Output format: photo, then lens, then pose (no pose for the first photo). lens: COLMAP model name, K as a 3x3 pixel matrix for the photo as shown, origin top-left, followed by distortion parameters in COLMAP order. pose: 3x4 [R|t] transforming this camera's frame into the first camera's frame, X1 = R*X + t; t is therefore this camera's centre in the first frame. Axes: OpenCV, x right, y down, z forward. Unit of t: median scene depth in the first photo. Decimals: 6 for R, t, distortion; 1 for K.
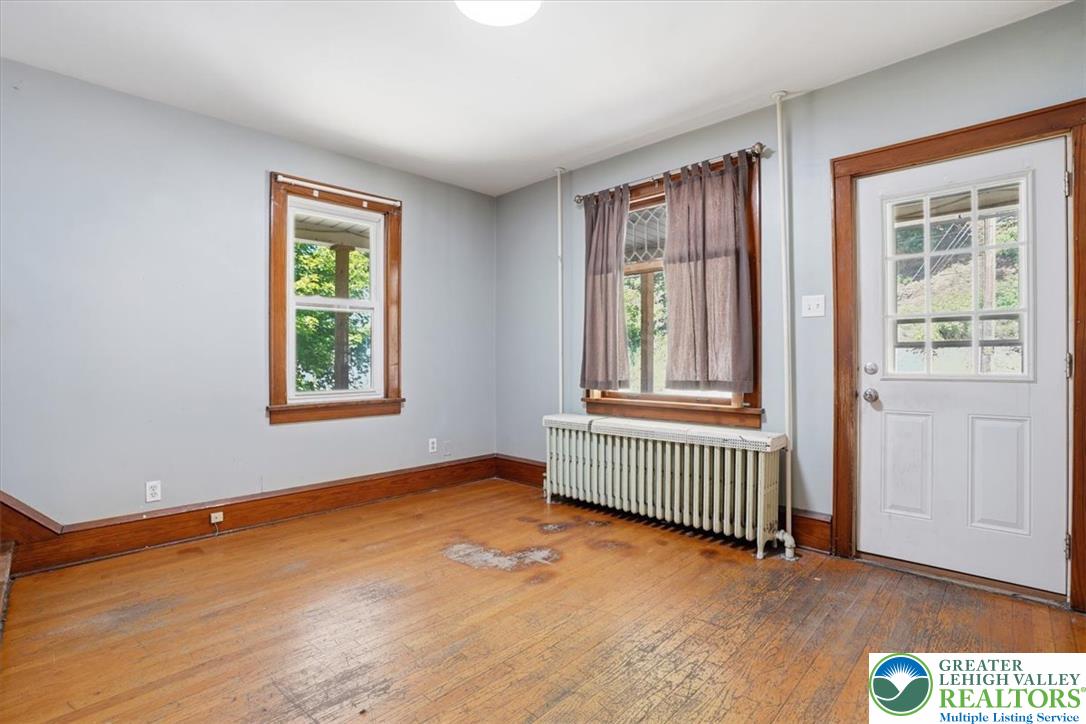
lens RADIAL K [[507.8, 0, 533.9], [0, 507.8, 357.1], [0, 0, 1]] dist [-0.071408, 0.026300]
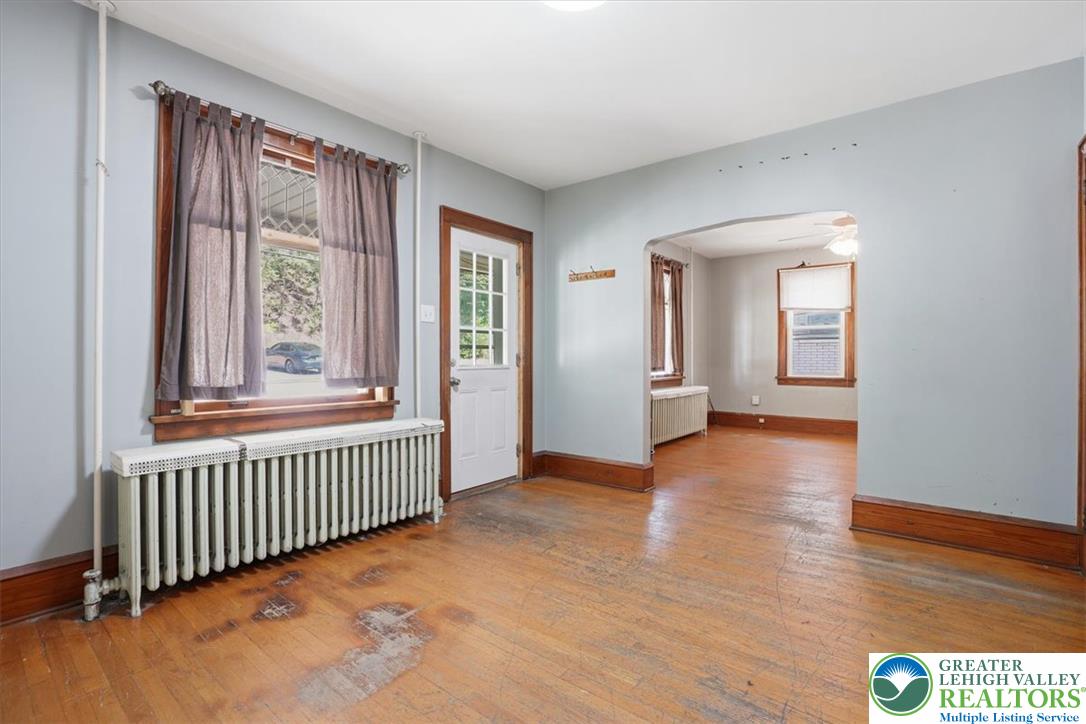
lens RADIAL K [[507.8, 0, 533.9], [0, 507.8, 357.1], [0, 0, 1]] dist [-0.071408, 0.026300]
pose [[-0.098839, 0.003905, 0.995096, -0.690561], [-0.008398, 0.999953, -0.004758, 0.009462], [-0.995068, -0.008828, -0.098802, 0.795863]]
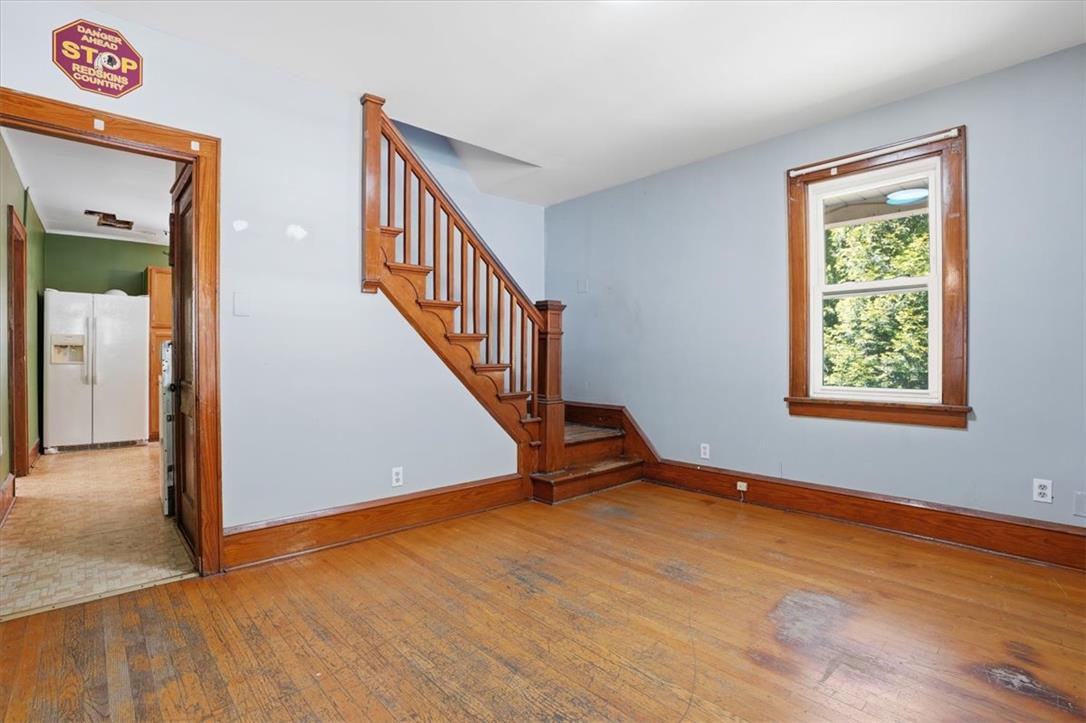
lens RADIAL K [[507.8, 0, 533.9], [0, 507.8, 356.6], [0, 0, 1]] dist [-0.071408, 0.026300]
pose [[-0.054177, 0.006958, -0.998507, 0.597032], [0.010952, 0.999920, 0.006374, 0.001162], [0.998471, -0.010590, -0.054249, 0.587967]]
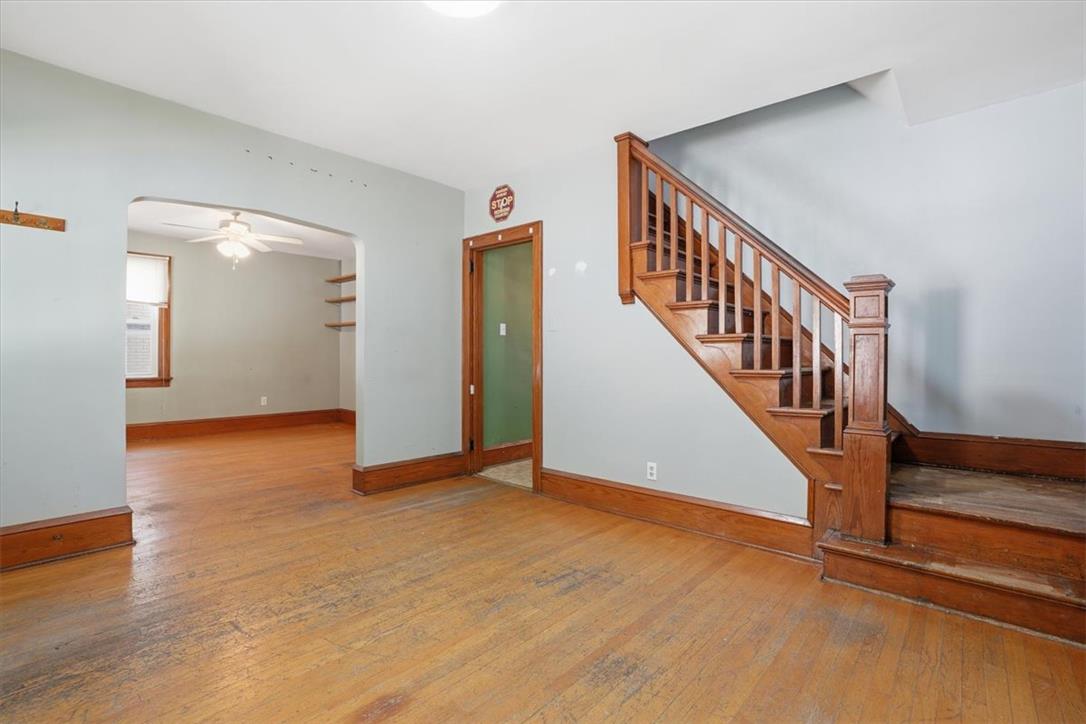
lens RADIAL K [[500.6, 0, 550.0], [0, 500.6, 356.1], [0, 0, 1]] dist [-0.069497, 0.024339]
pose [[-0.997283, -0.001817, -0.073644, -0.123090], [-0.001095, 0.999951, -0.009848, 0.009296], [0.073658, -0.009741, -0.997236, 1.338147]]
